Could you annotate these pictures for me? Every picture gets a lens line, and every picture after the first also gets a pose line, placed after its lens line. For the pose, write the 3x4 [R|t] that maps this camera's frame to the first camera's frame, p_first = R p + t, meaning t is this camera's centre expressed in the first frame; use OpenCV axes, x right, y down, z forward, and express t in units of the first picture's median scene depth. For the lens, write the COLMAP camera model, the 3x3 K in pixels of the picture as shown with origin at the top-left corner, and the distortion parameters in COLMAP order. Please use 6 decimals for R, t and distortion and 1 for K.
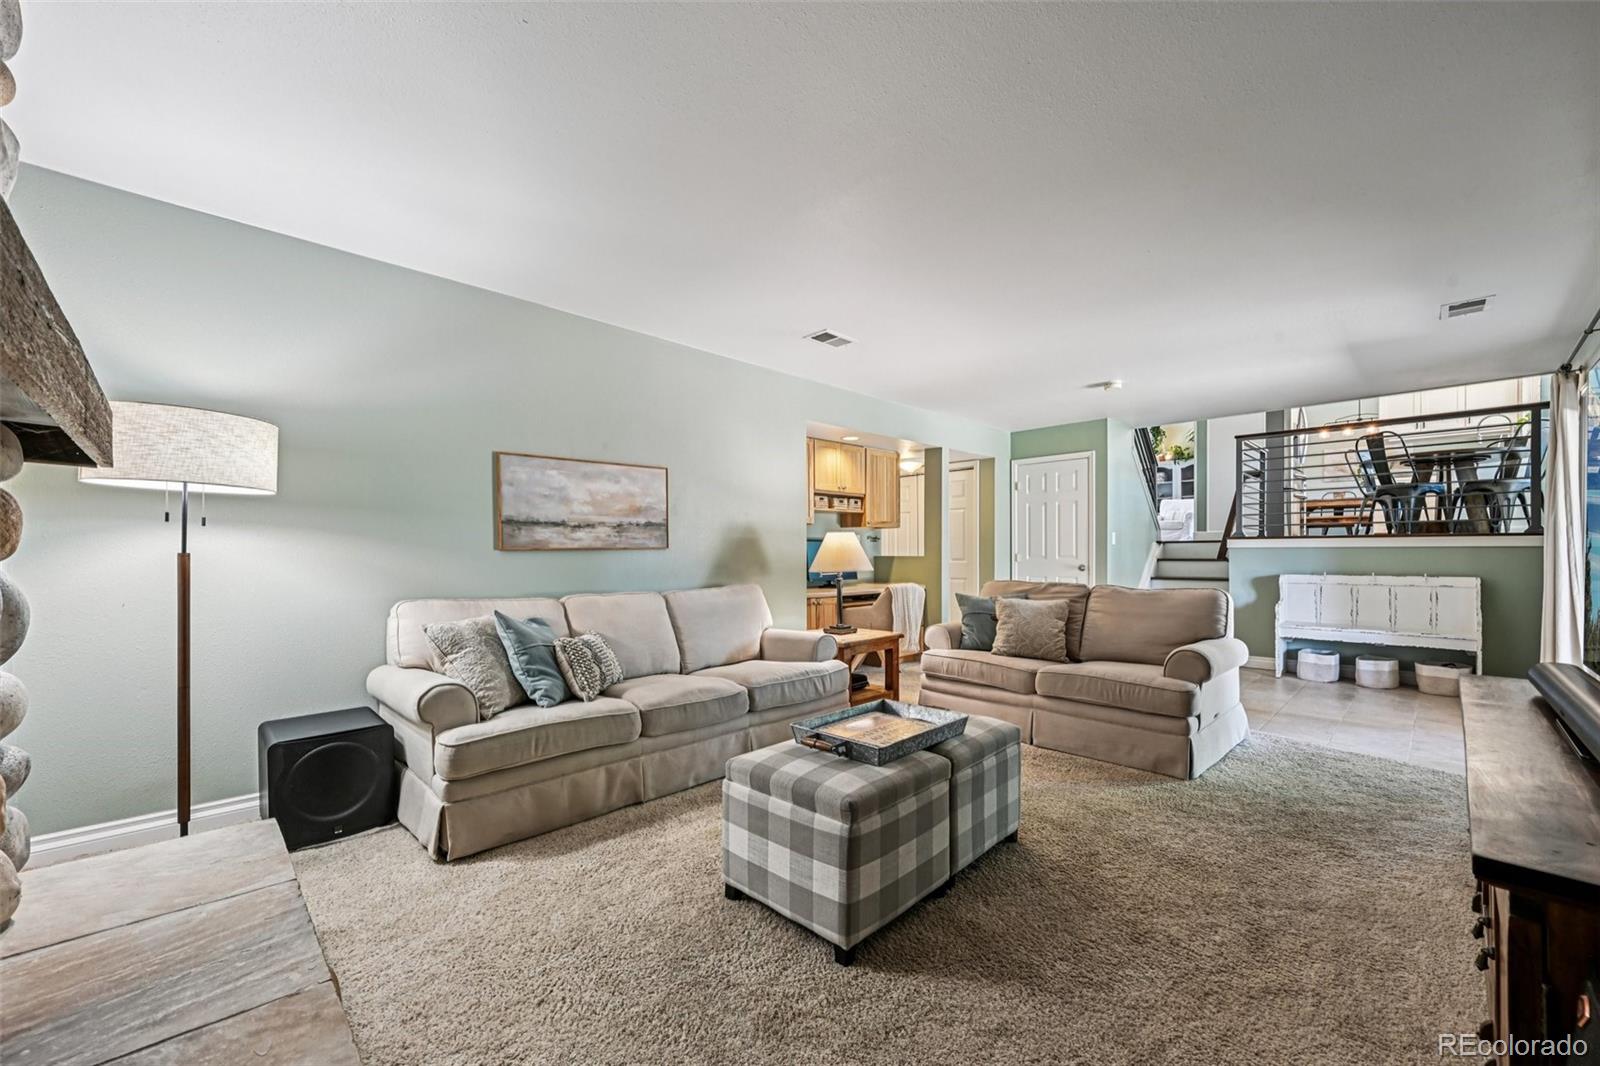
lens RADIAL K [[626.6, 0, 799.1], [0, 626.6, 557.7], [0, 0, 1]] dist [0.001067, 0.000132]
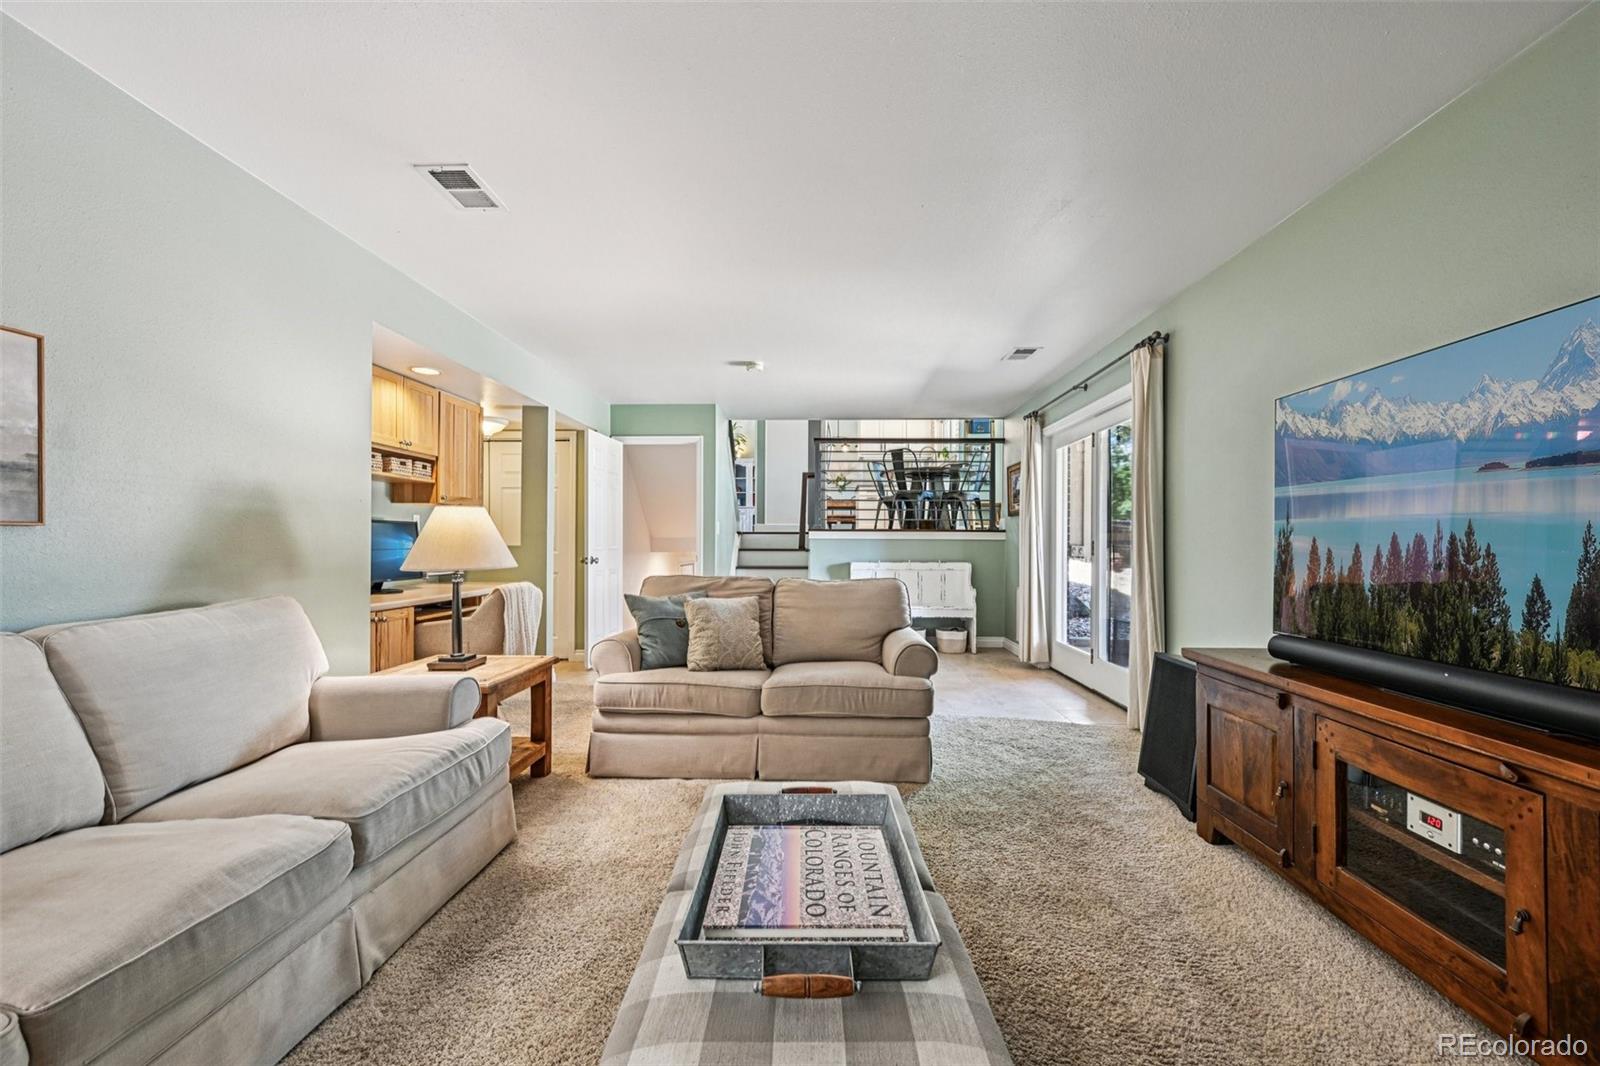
lens RADIAL K [[626.6, 0, 799.6], [0, 626.6, 540.8], [0, 0, 1]] dist [0.001067, 0.000132]
pose [[0.722448, 0.008048, 0.691379, -0.132303], [-0.000289, 0.999936, -0.011338, 0.000581], [-0.691425, 0.007991, 0.722404, 0.337019]]
